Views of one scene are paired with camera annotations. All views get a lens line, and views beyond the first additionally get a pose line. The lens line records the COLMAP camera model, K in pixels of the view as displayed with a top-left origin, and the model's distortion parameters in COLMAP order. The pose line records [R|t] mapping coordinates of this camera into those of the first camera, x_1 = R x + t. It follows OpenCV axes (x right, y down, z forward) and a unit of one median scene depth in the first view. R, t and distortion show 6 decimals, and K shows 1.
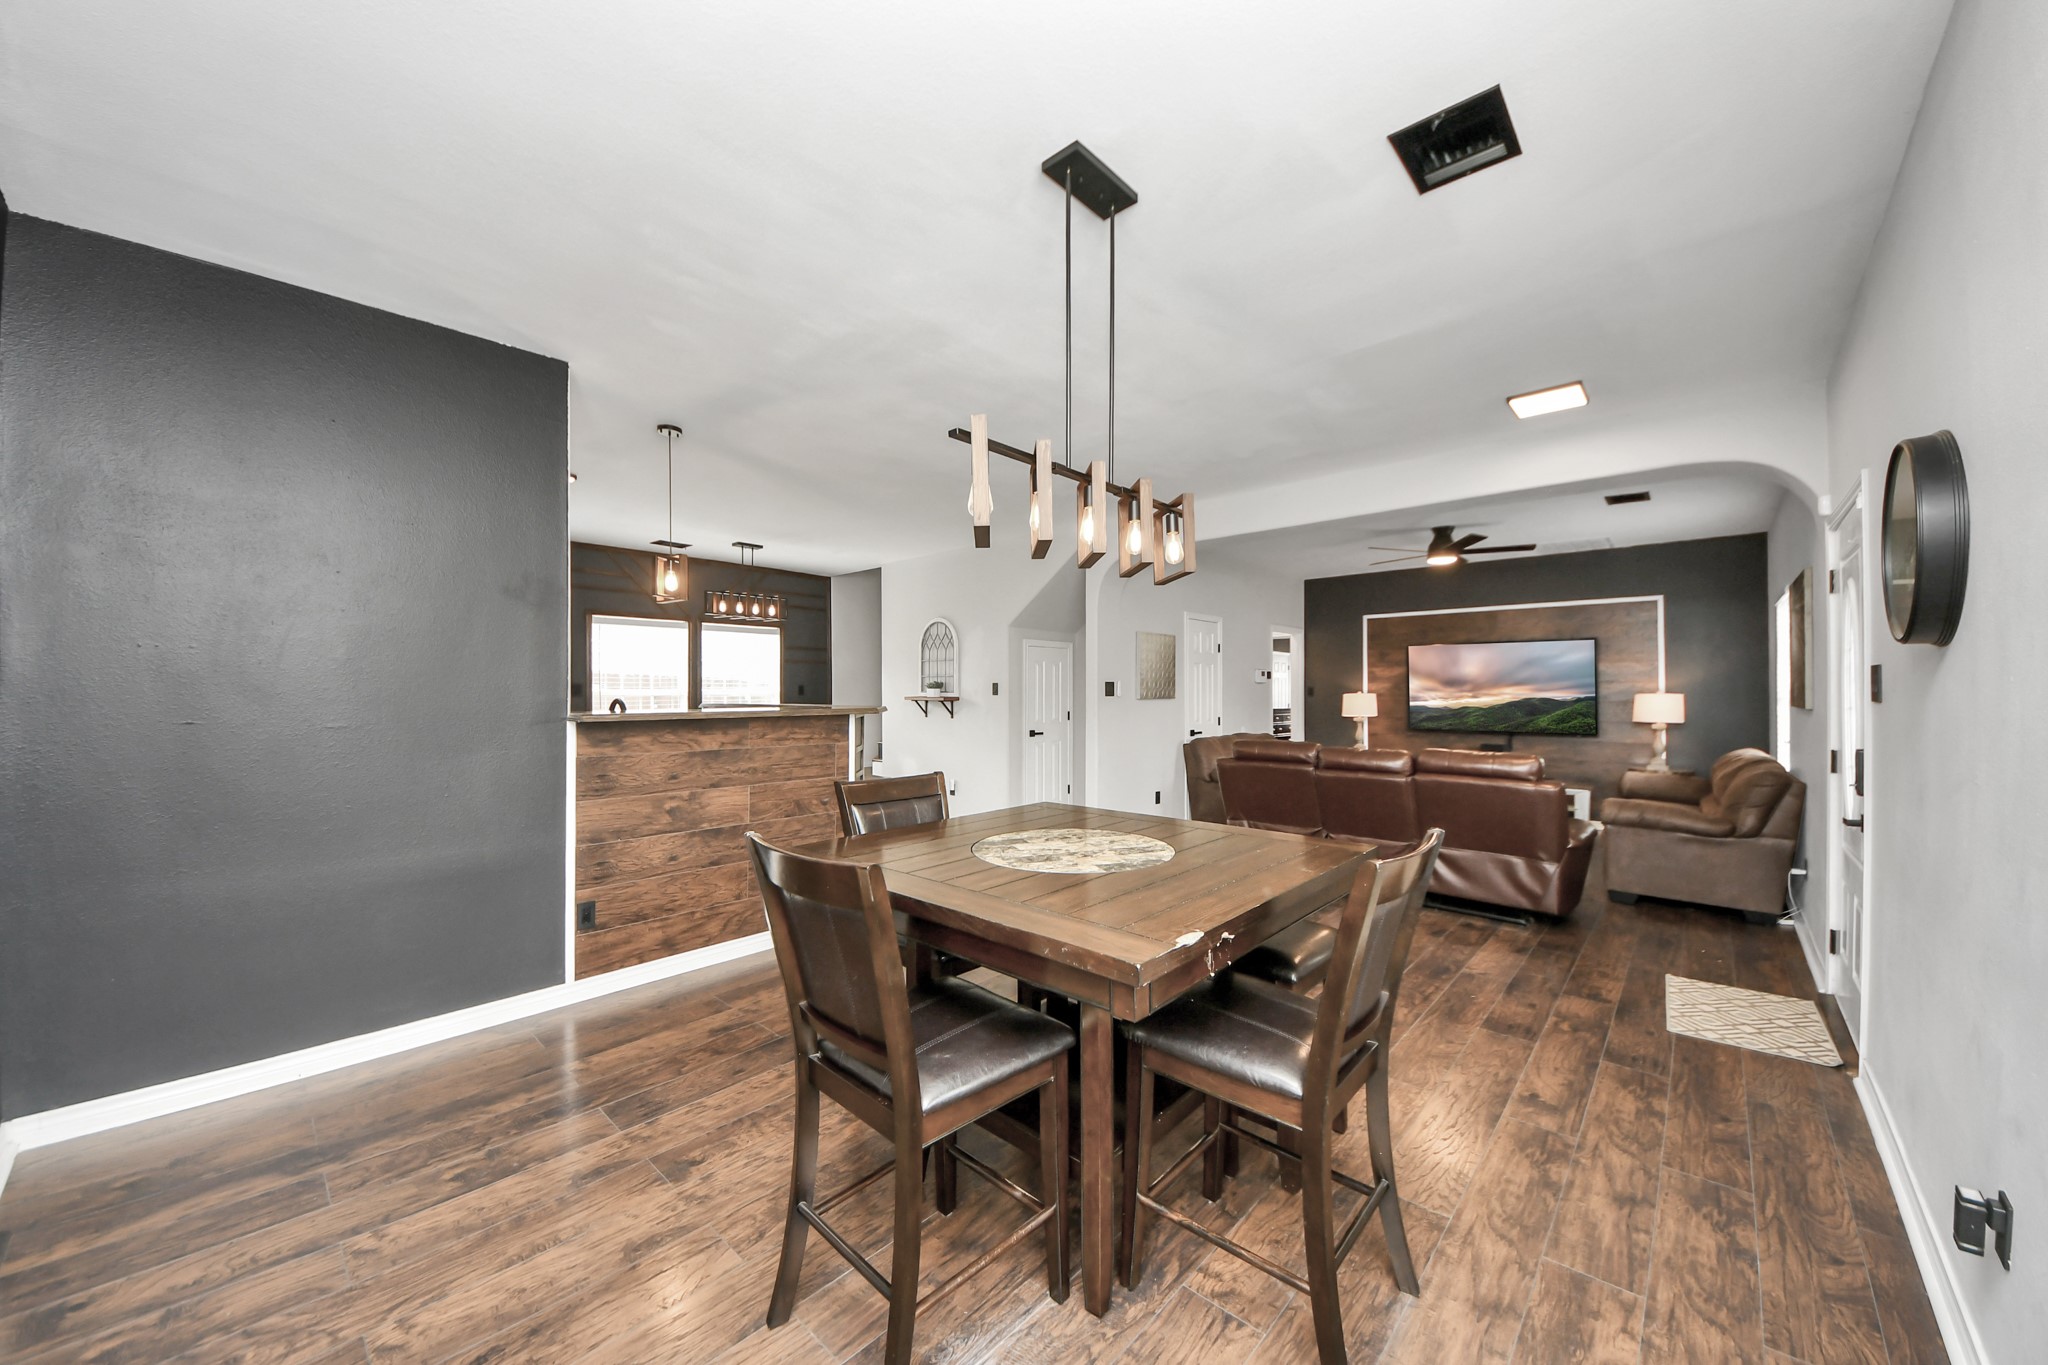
lens RADIAL K [[719.0, 0, 1019.4], [0, 719.0, 685.7], [0, 0, 1]] dist [0.035523, -0.021783]
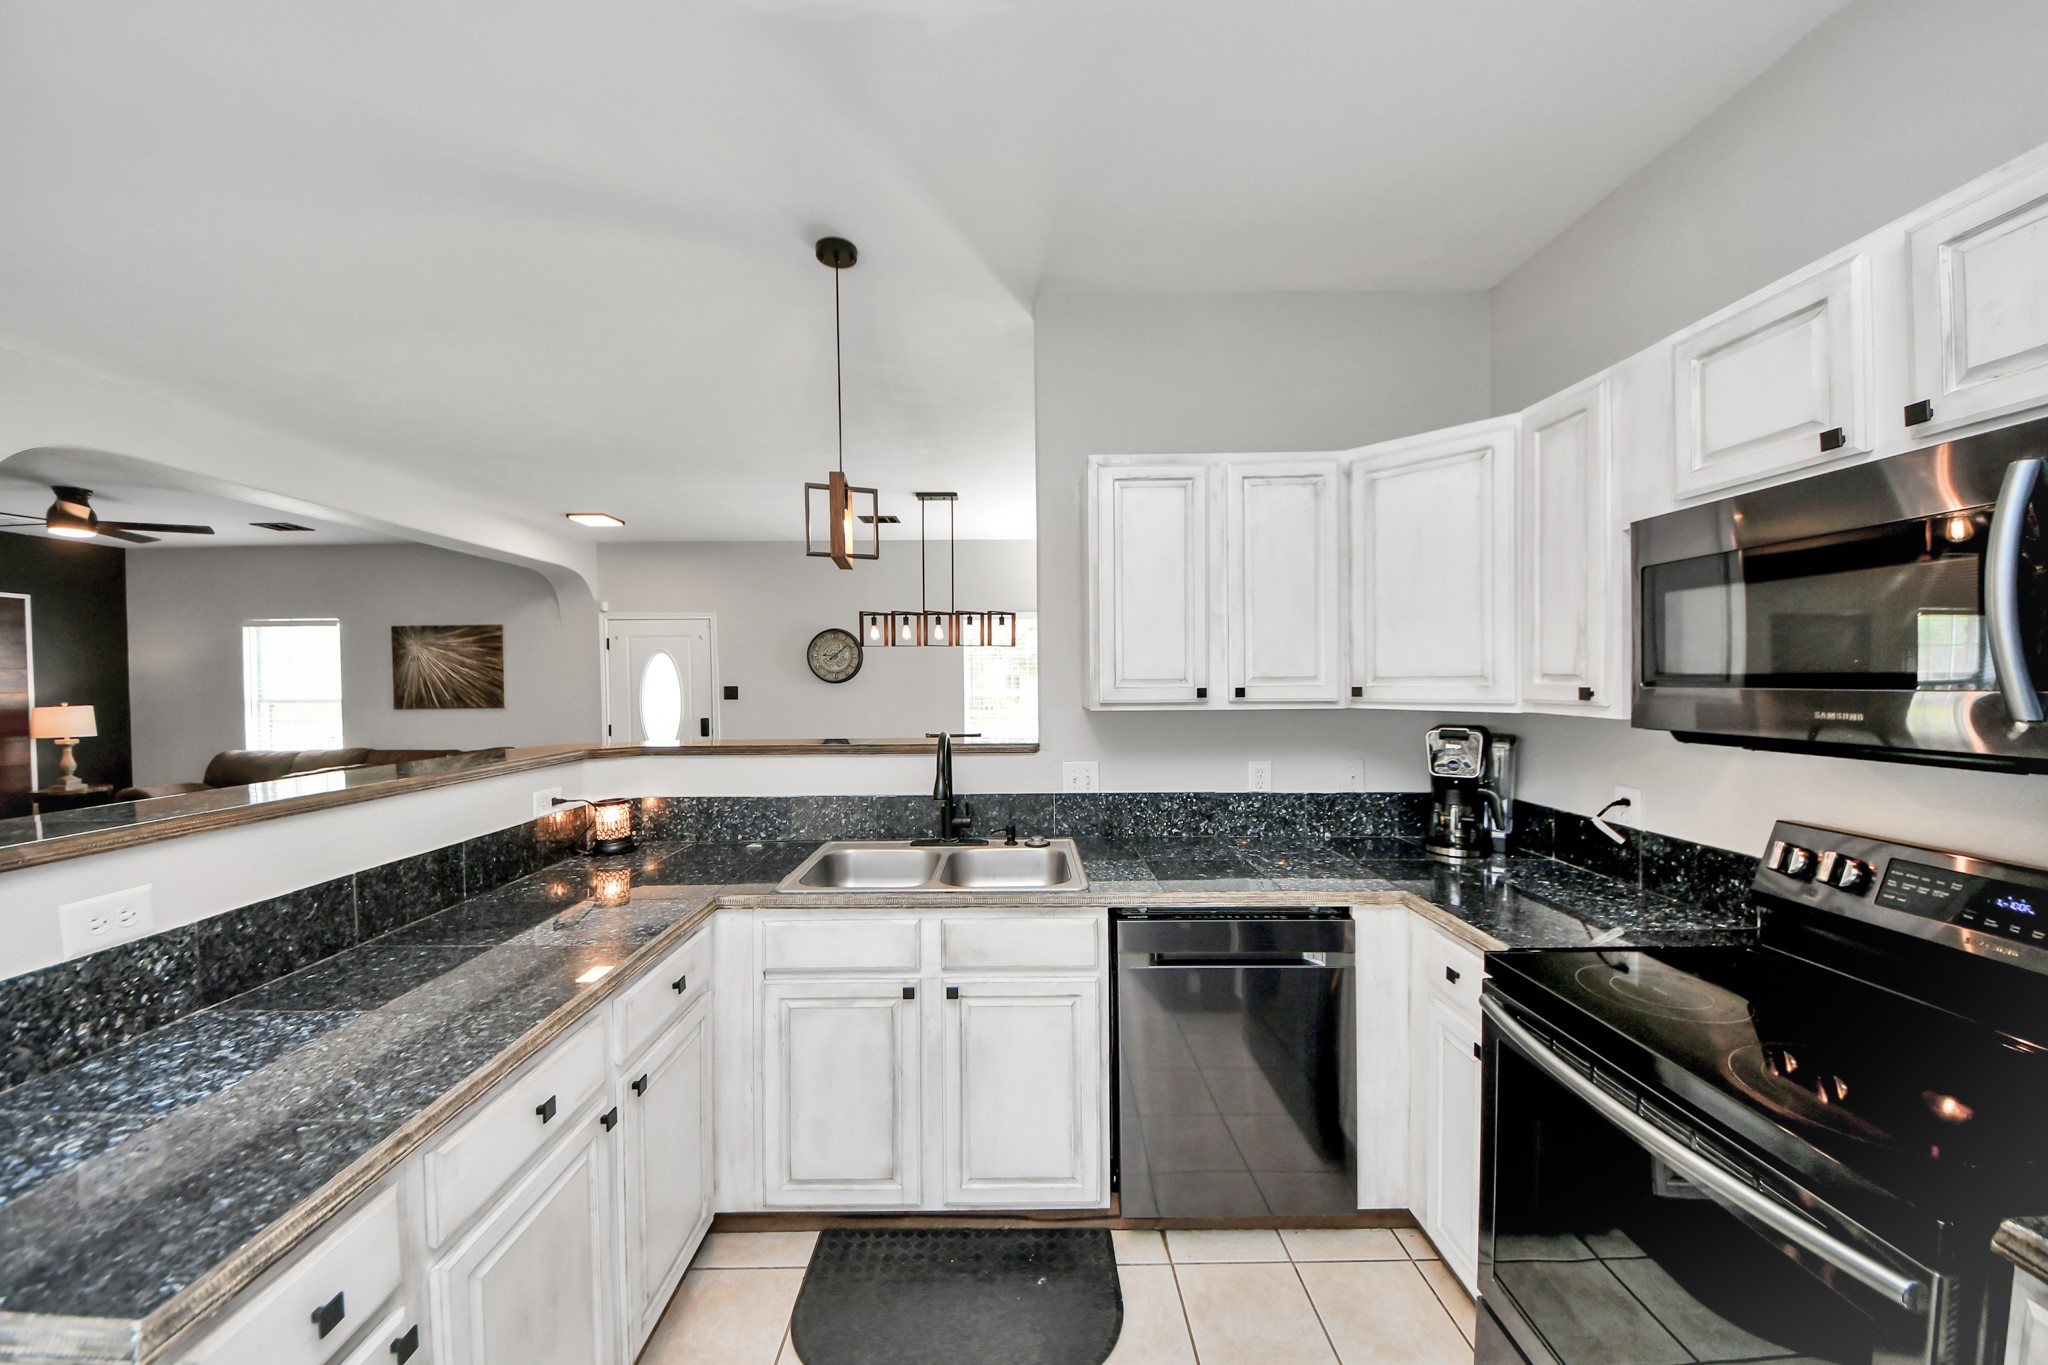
lens RADIAL K [[719.0, 0, 1019.4], [0, 719.0, 685.7], [0, 0, 1]] dist [0.035523, -0.021783]
pose [[-0.688155, -0.001671, 0.725562, -0.995700], [0.004185, 0.999972, 0.006273, -0.026041], [-0.725552, 0.007353, -0.688128, 1.302376]]
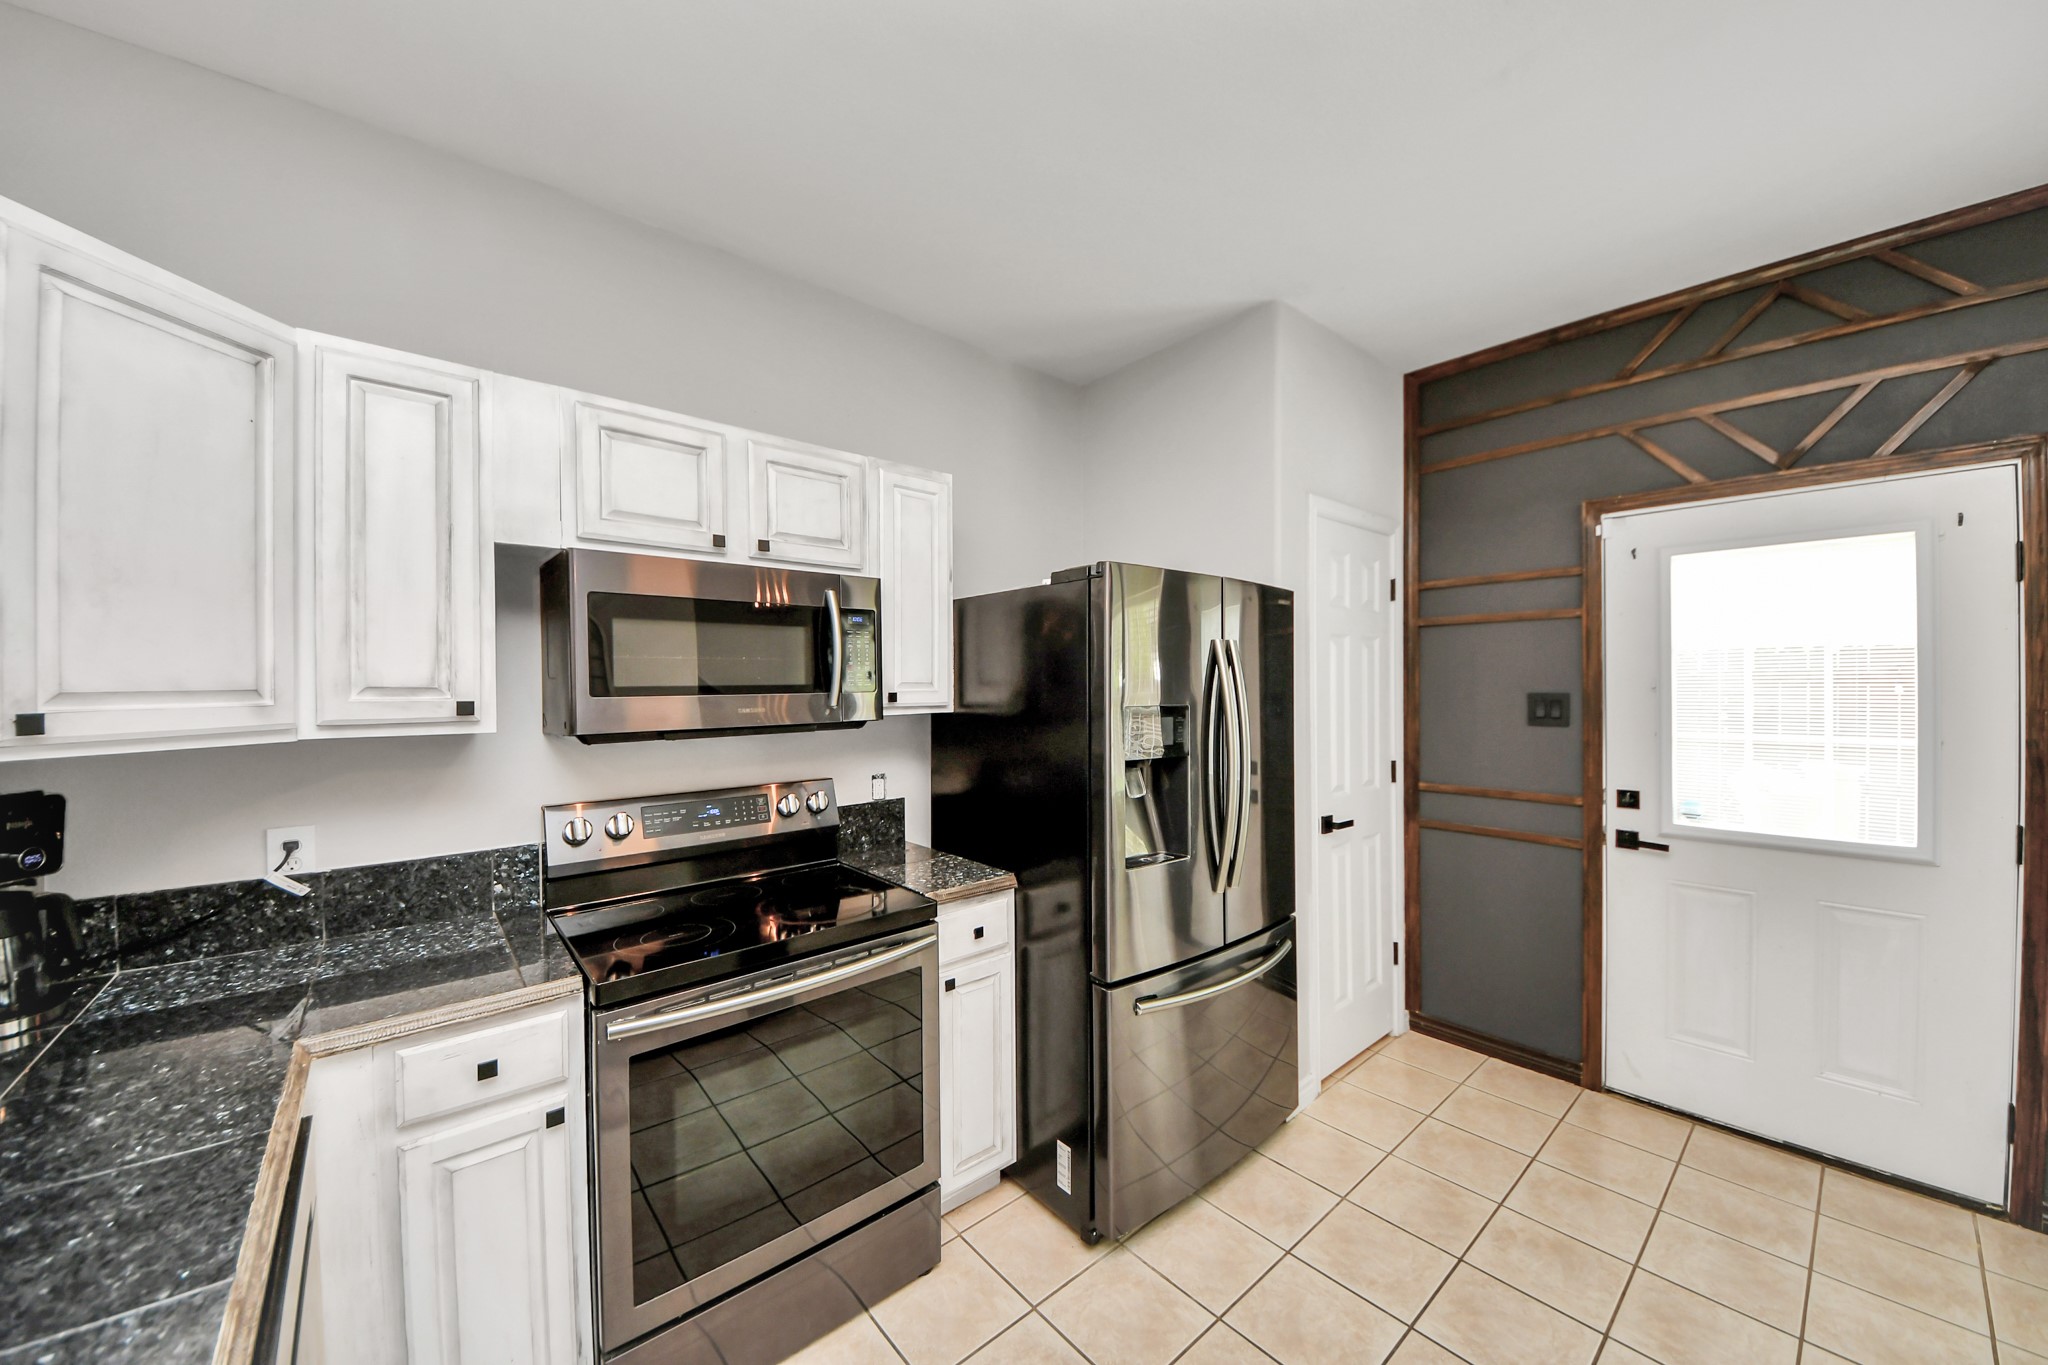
lens RADIAL K [[749.0, 0, 1024.0], [0, 749.0, 682.5], [0, 0, 1]] dist [0.022673, -0.006292]
pose [[-0.105249, 0.002789, -0.994442, -0.543540], [0.013639, 0.999906, 0.001361, -0.027954], [0.994352, -0.013420, -0.105277, 1.113887]]
